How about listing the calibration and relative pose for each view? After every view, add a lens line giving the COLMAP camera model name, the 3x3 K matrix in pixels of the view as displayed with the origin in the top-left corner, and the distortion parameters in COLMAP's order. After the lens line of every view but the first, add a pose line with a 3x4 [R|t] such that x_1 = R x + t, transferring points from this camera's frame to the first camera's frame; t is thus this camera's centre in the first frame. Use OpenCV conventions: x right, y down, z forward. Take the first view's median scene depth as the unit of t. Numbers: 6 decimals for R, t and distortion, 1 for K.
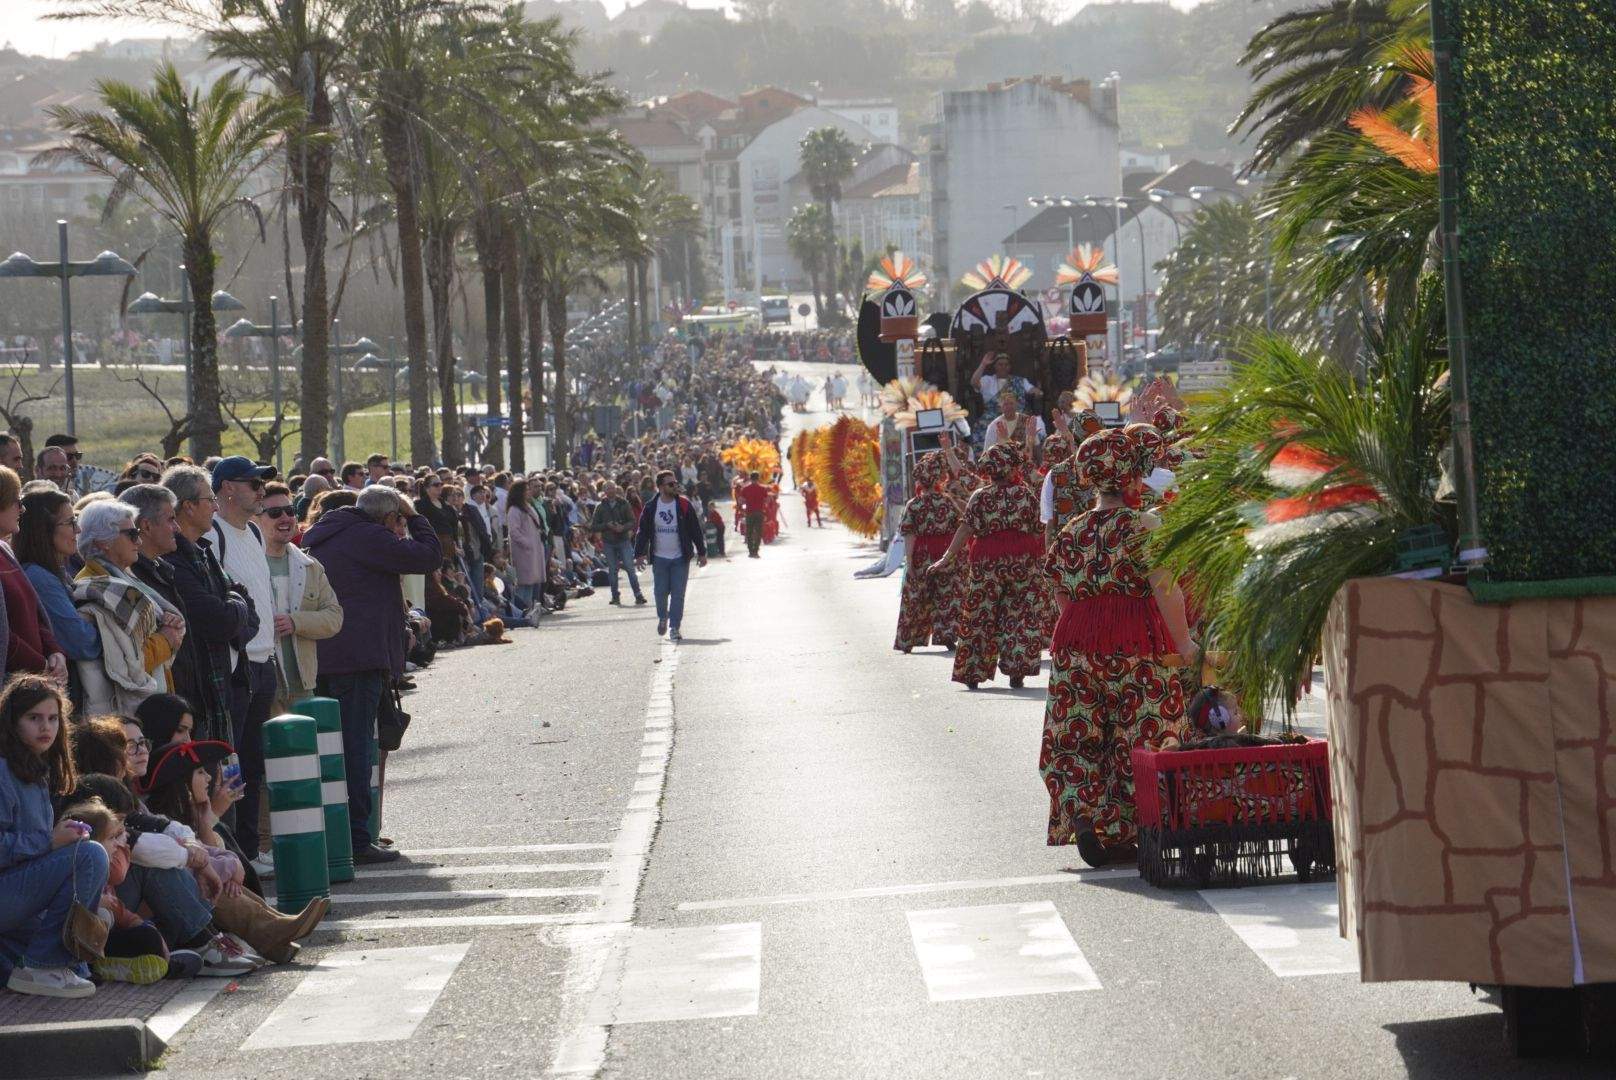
lens RADIAL K [[3638.1, 0, 841.2], [0, 3638.1, 538.1], [0, 0, 1]] dist [0.453660, 0.228823]
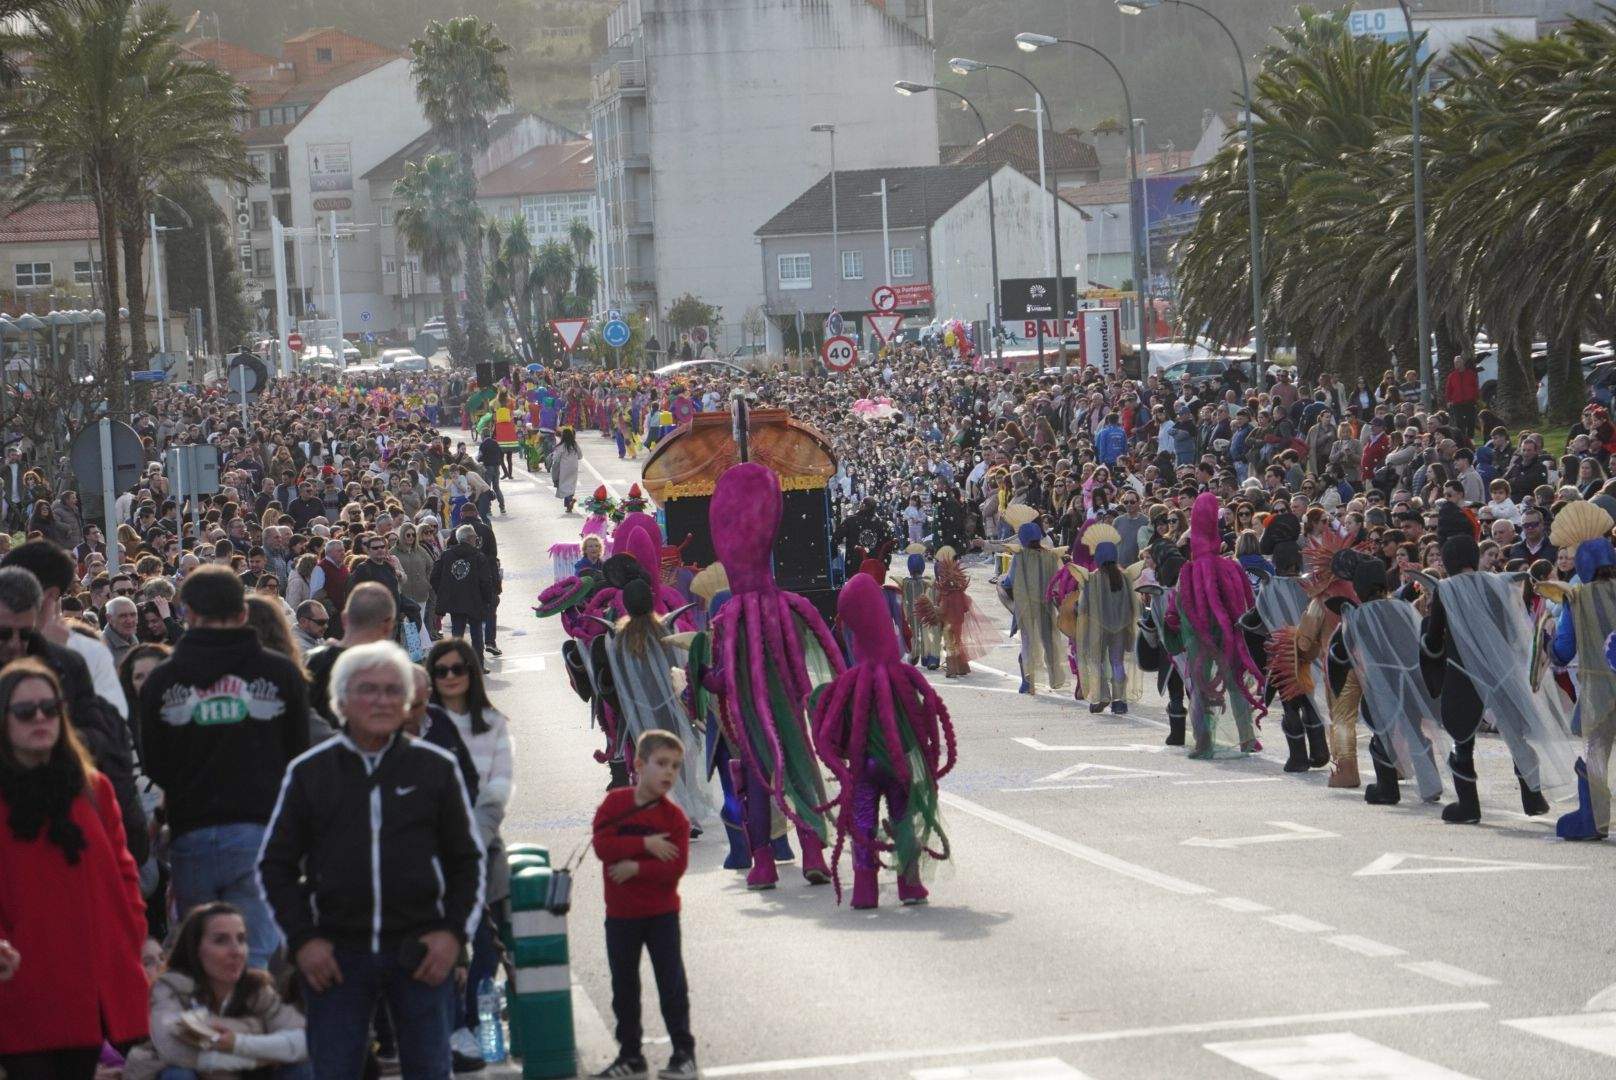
lens RADIAL K [[4453.4, 0, 757.2], [0, 4453.4, 544.8], [0, 0, 1]] dist [0.585020, 0.962124]
pose [[0.996487, -0.021531, 0.080934, -0.015933], [0.024409, 0.999098, -0.034742, -0.006138], [-0.080113, 0.036595, 0.996114, 0.308191]]
